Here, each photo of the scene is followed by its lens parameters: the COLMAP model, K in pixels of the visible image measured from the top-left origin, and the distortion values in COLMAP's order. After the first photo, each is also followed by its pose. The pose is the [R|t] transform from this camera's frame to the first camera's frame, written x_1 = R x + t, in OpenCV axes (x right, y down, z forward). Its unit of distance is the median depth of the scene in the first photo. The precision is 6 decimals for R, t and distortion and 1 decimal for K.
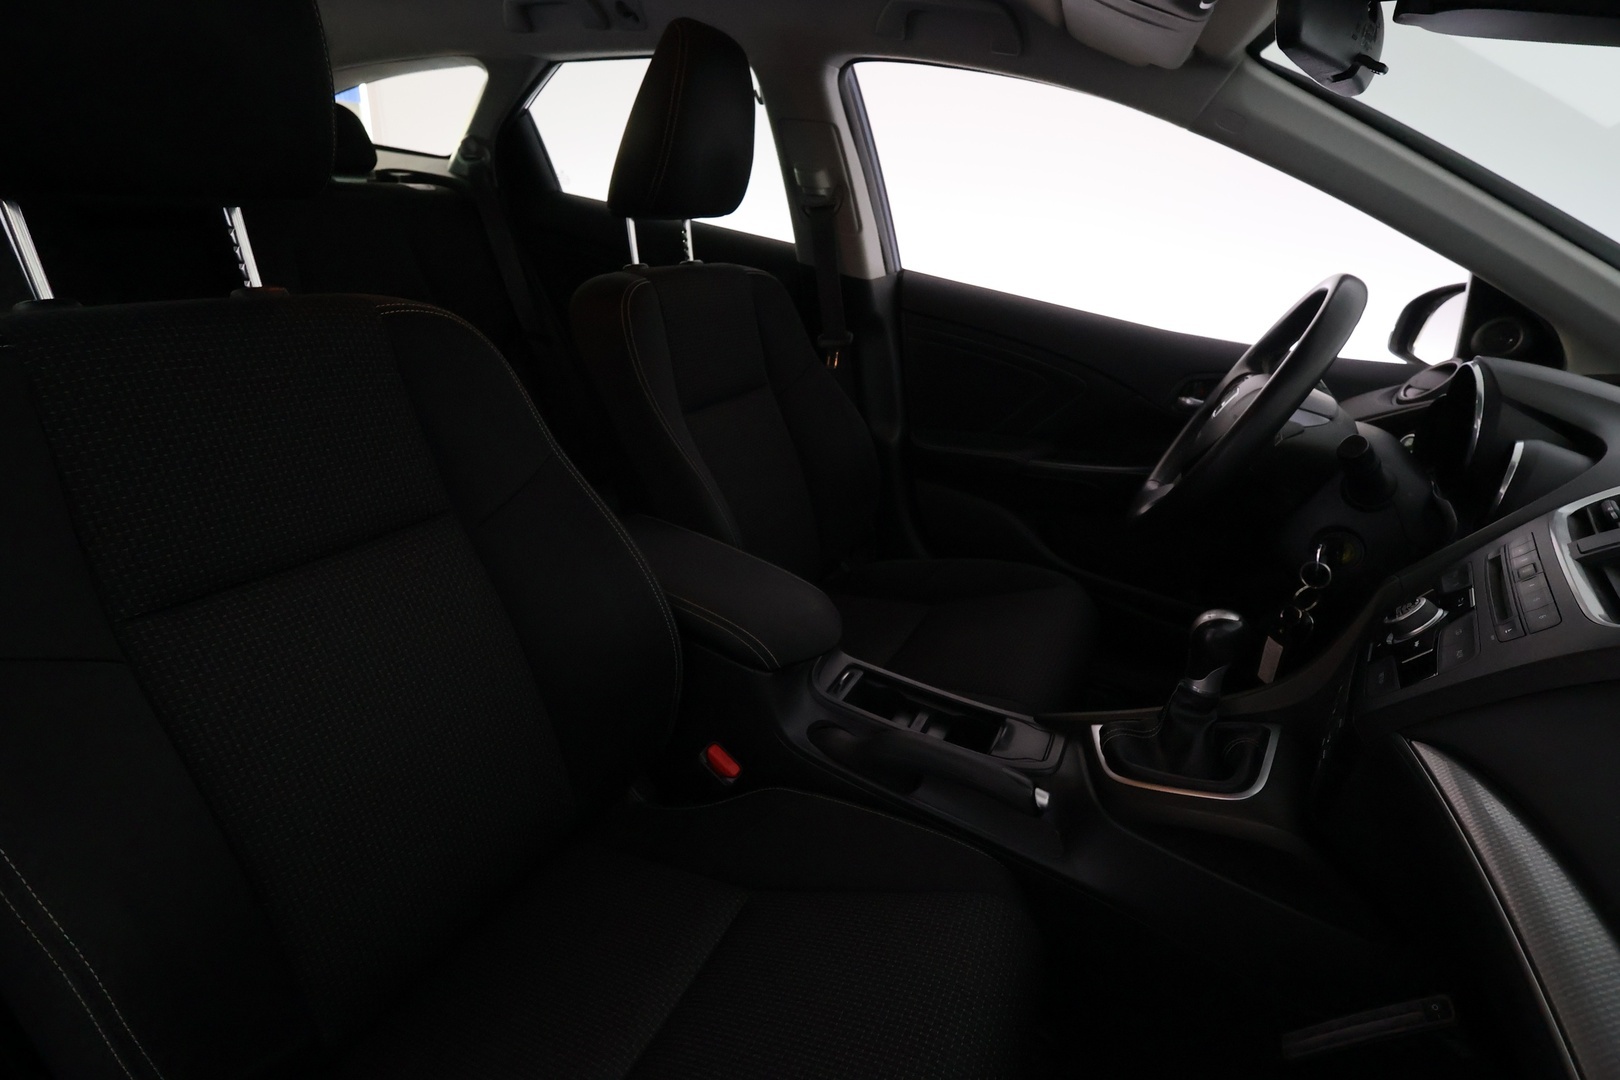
lens RADIAL K [[780.5, 0, 818.4], [0, 780.5, 556.7], [0, 0, 1]] dist [-0.003373, -0.000146]
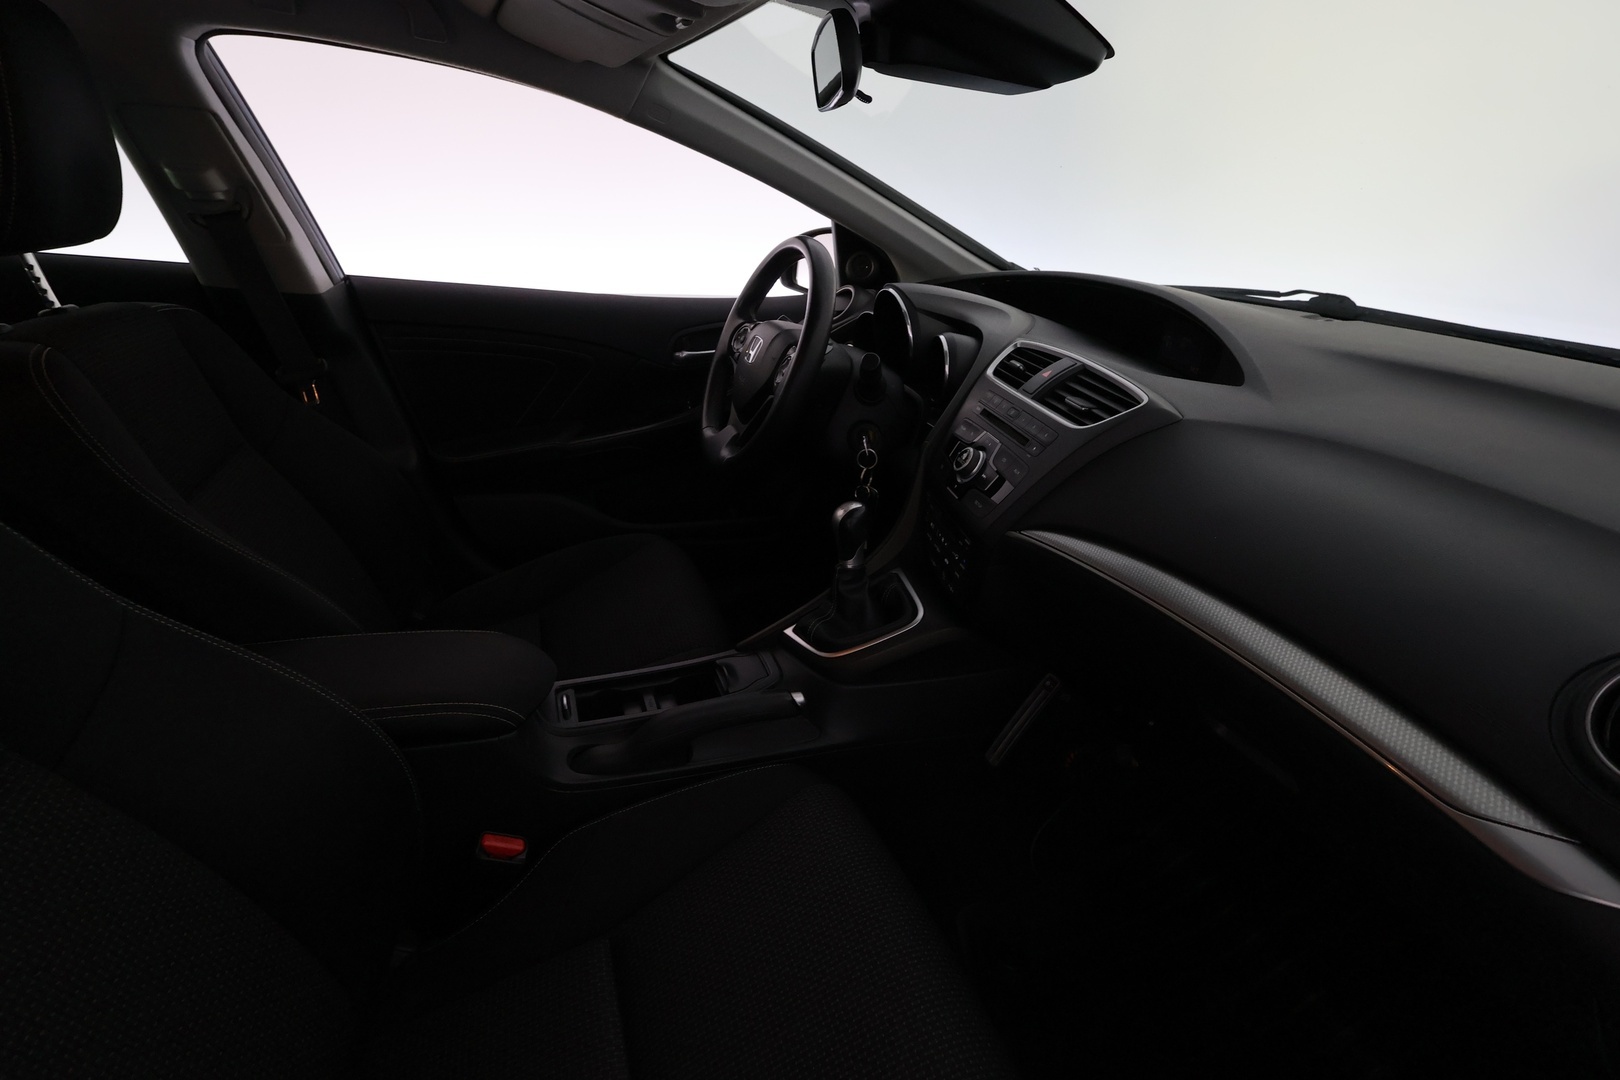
lens RADIAL K [[780.5, 0, 818.4], [0, 780.5, 556.7], [0, 0, 1]] dist [-0.003373, -0.000146]
pose [[0.670686, -0.370126, 0.642796, -0.309878], [0.339144, 0.923735, 0.178032, -0.077632], [-0.659667, 0.098597, 0.745062, 0.045951]]
